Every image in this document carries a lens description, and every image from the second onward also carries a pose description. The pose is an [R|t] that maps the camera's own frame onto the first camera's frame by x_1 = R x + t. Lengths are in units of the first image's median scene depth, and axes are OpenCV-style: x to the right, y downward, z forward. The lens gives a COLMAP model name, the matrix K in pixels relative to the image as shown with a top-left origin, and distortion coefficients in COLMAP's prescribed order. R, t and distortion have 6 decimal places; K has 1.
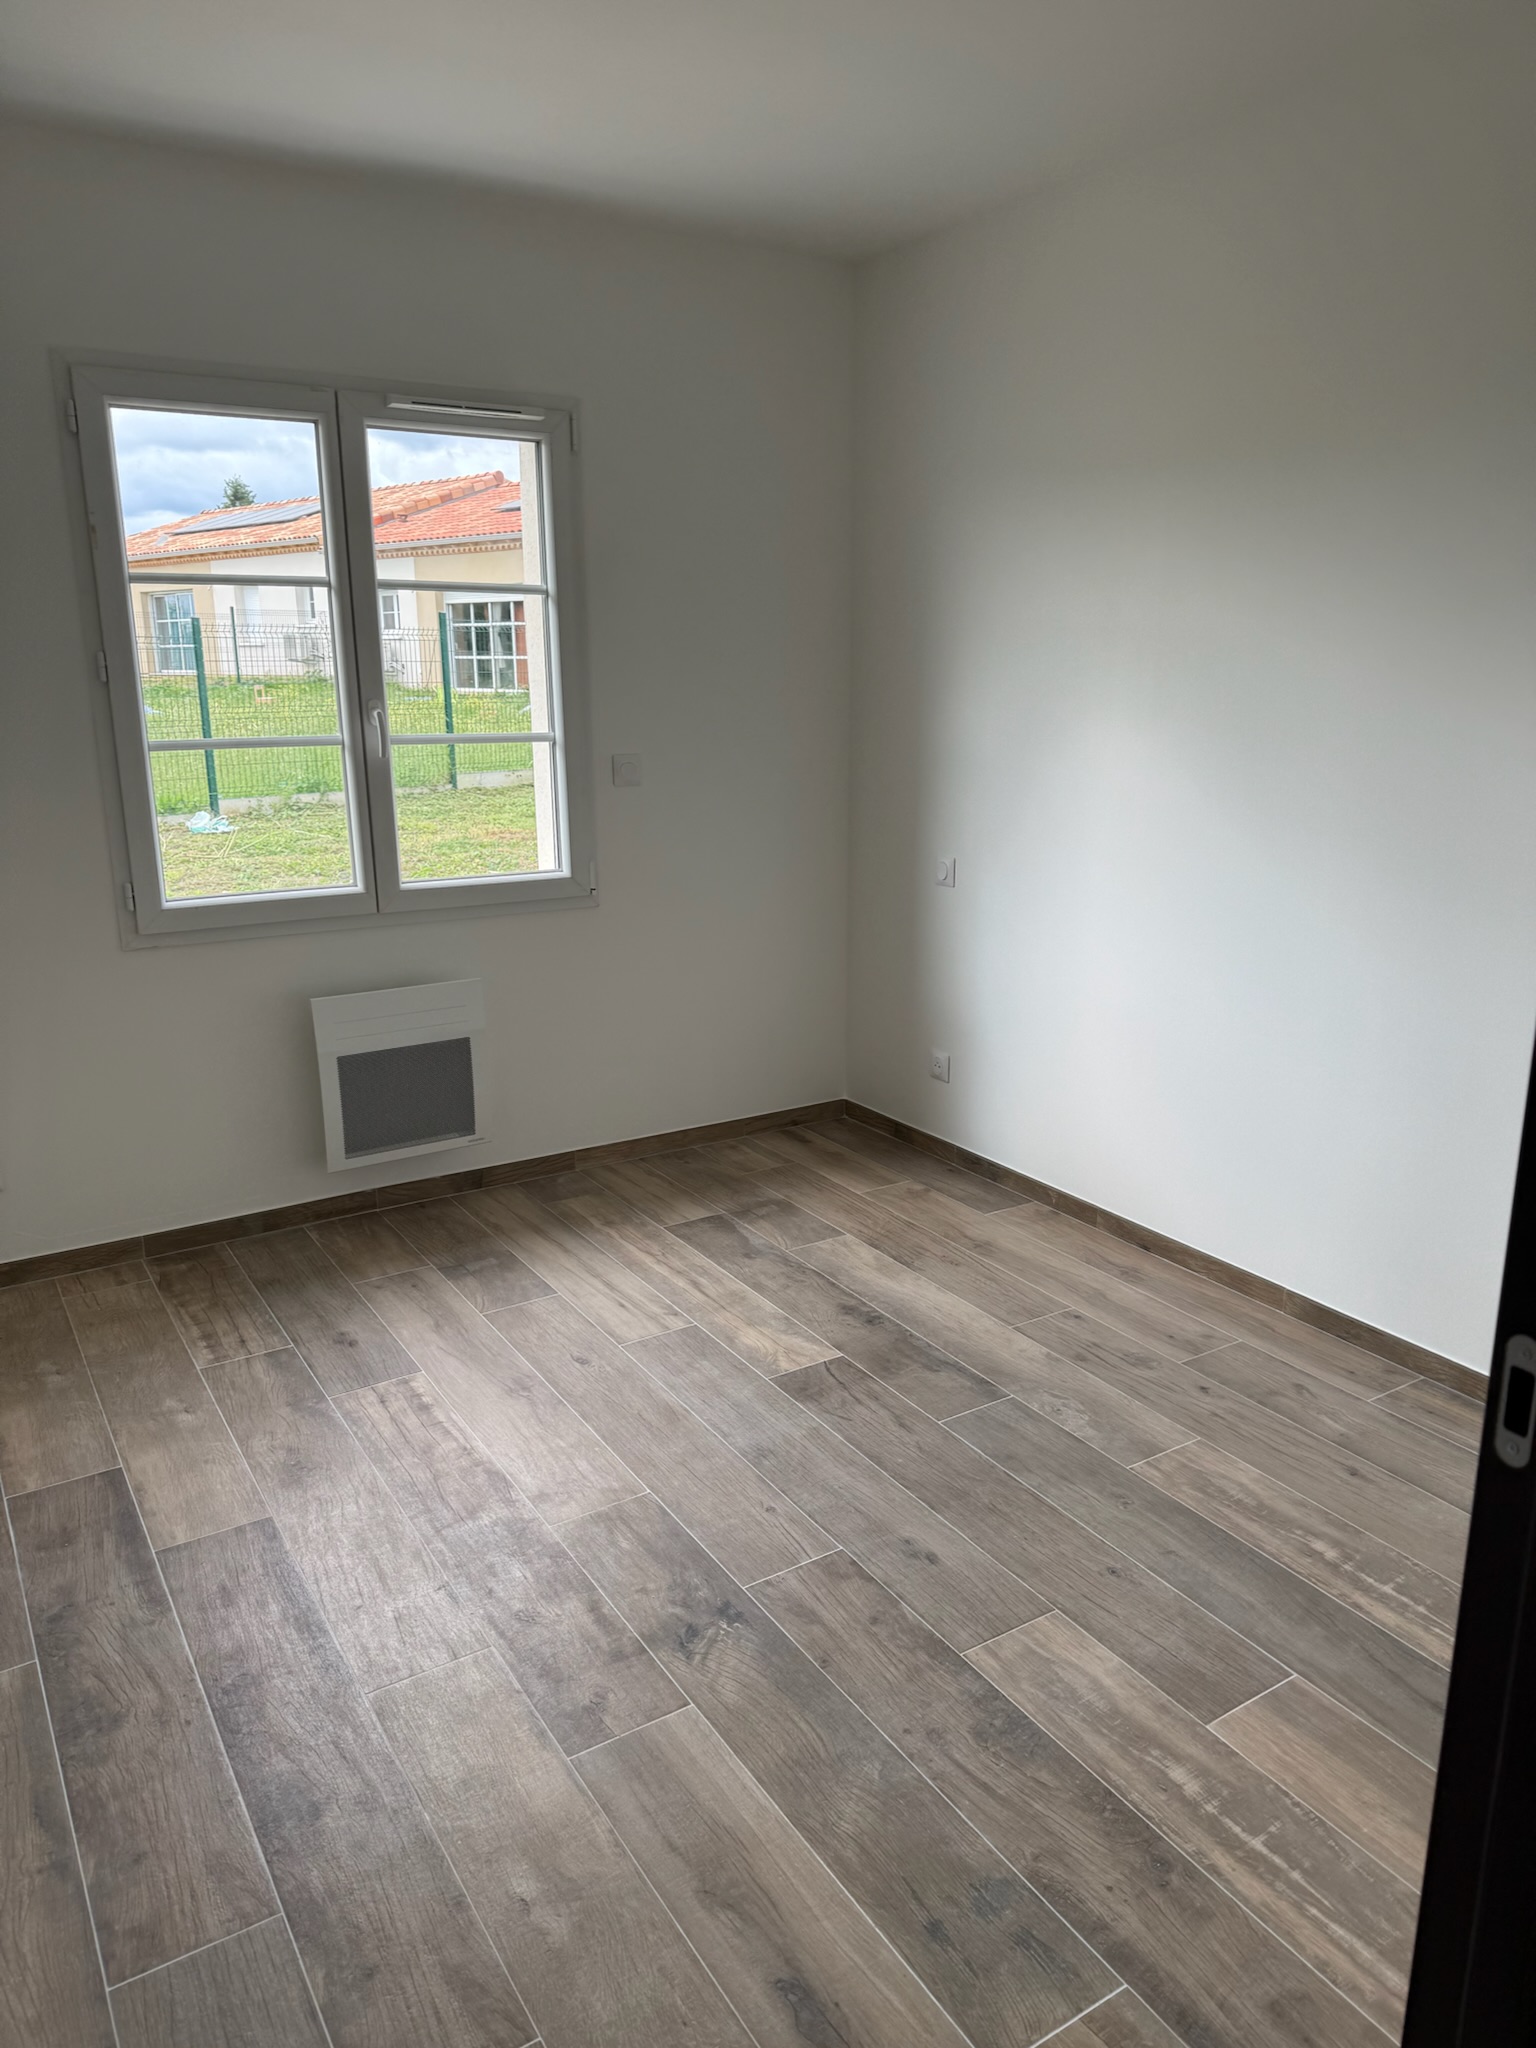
lens RADIAL K [[1453.3, 0, 752.6], [0, 1453.3, 1001.8], [0, 0, 1]] dist [0.049012, -0.054203]
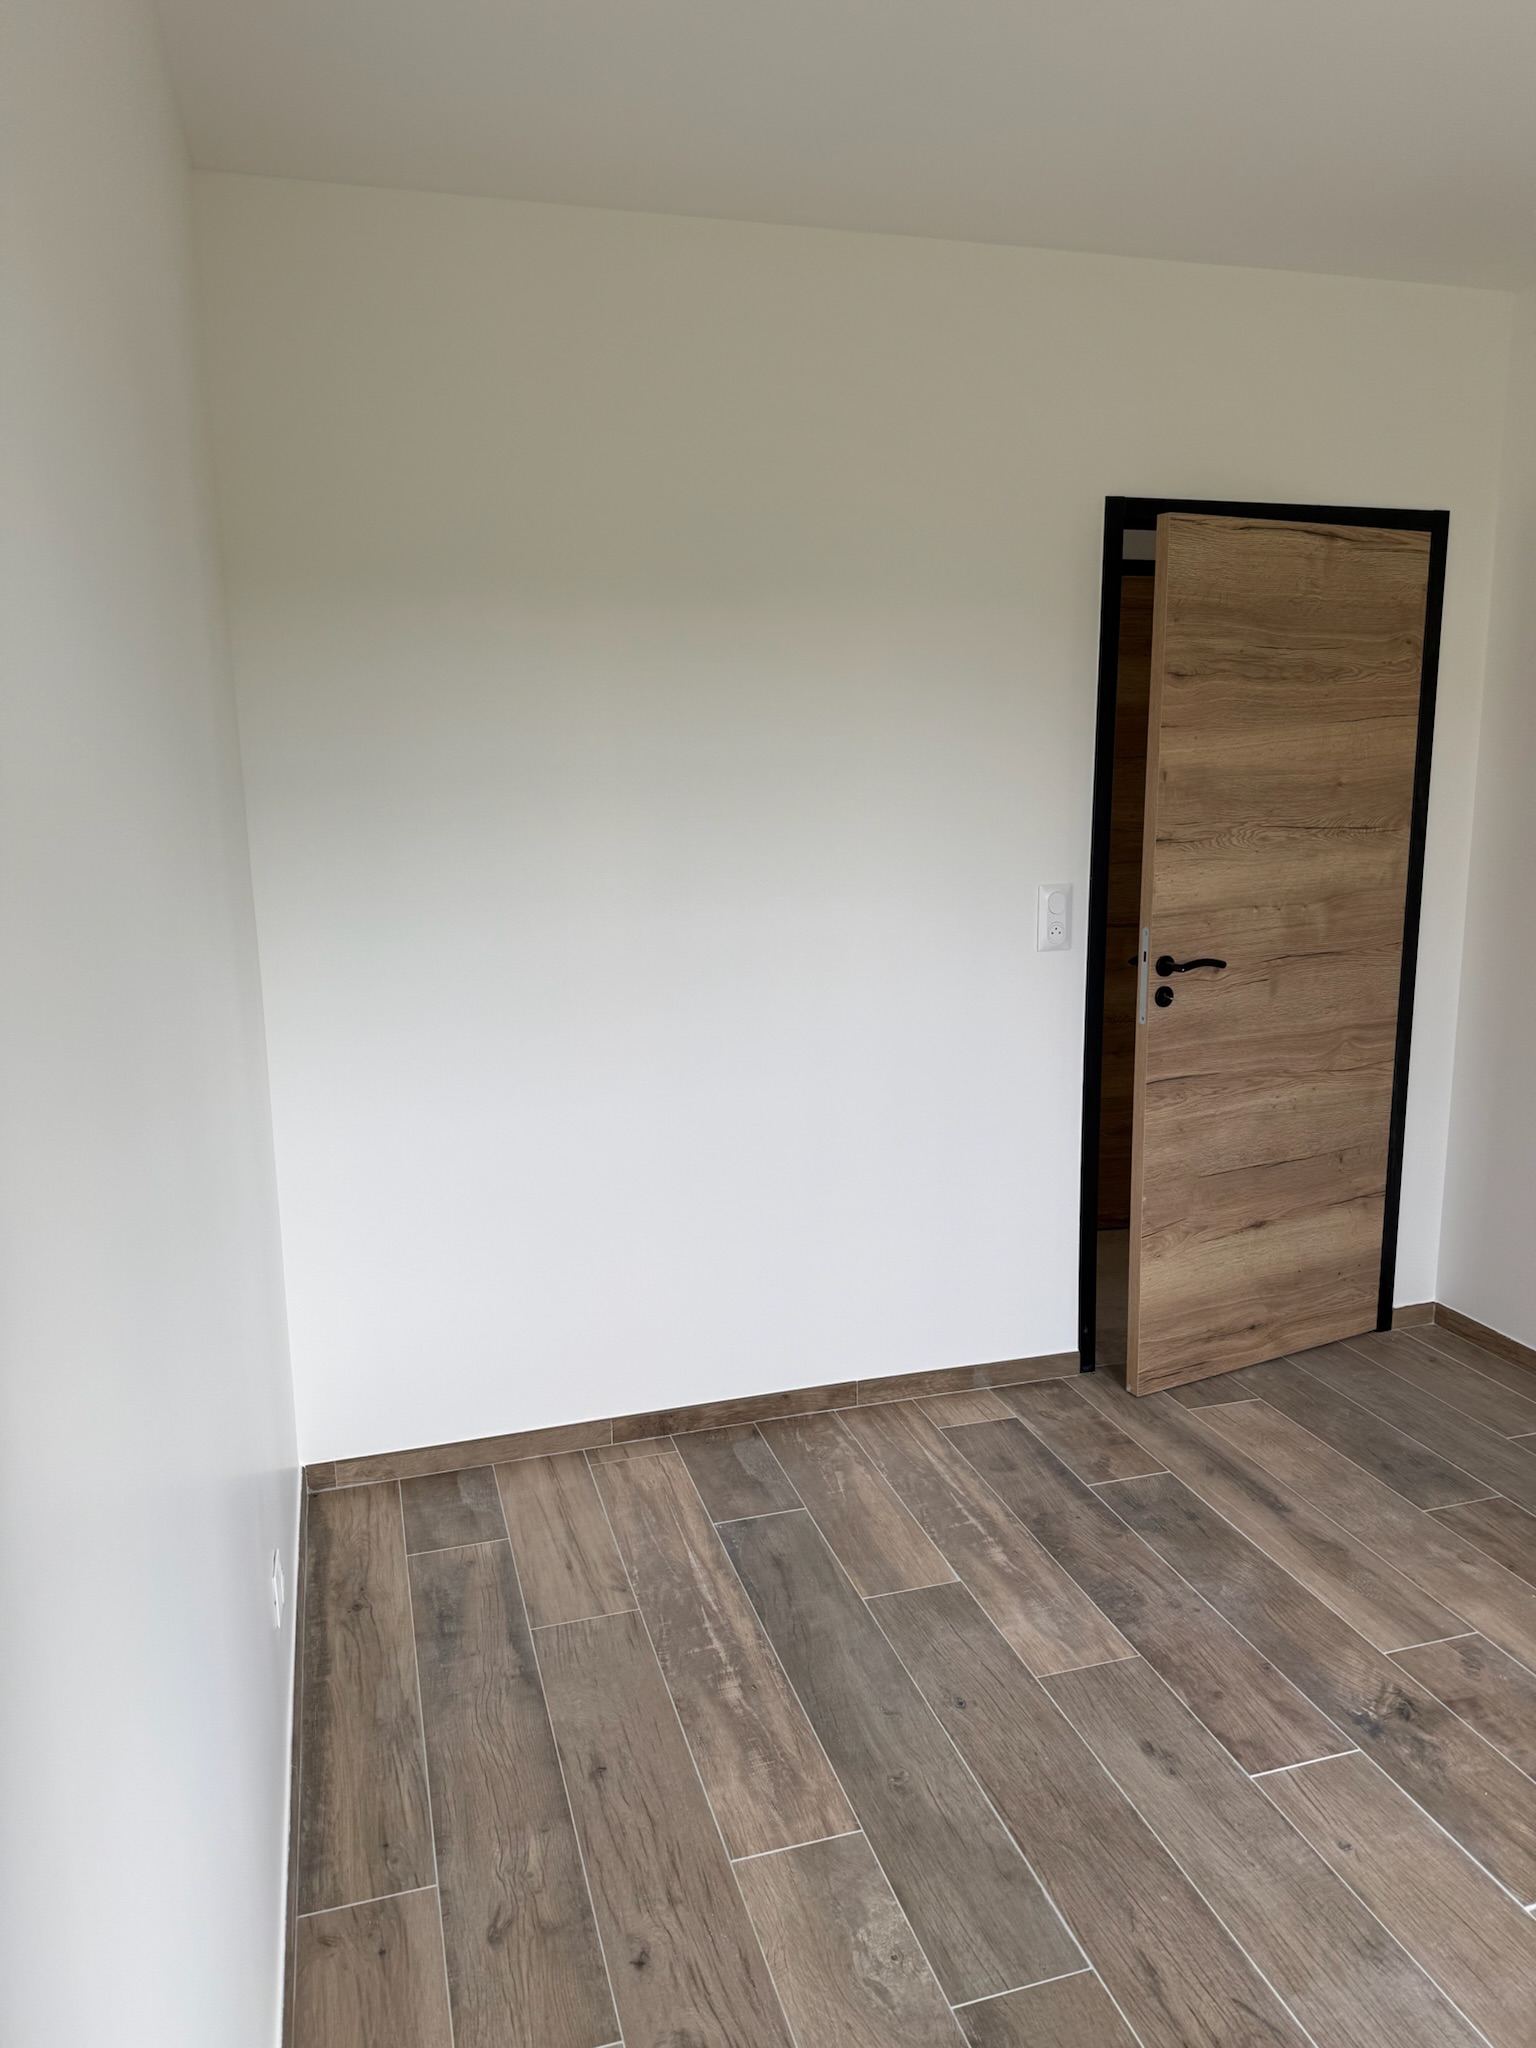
lens RADIAL K [[1453.3, 0, 773.2], [0, 1453.3, 1015.2], [0, 0, 1]] dist [0.049012, -0.054203]
pose [[-0.968281, -0.032563, 0.247733, 0.148102], [0.071107, 0.914564, 0.398141, -0.462570], [-0.239533, 0.403128, -0.883239, 1.823778]]
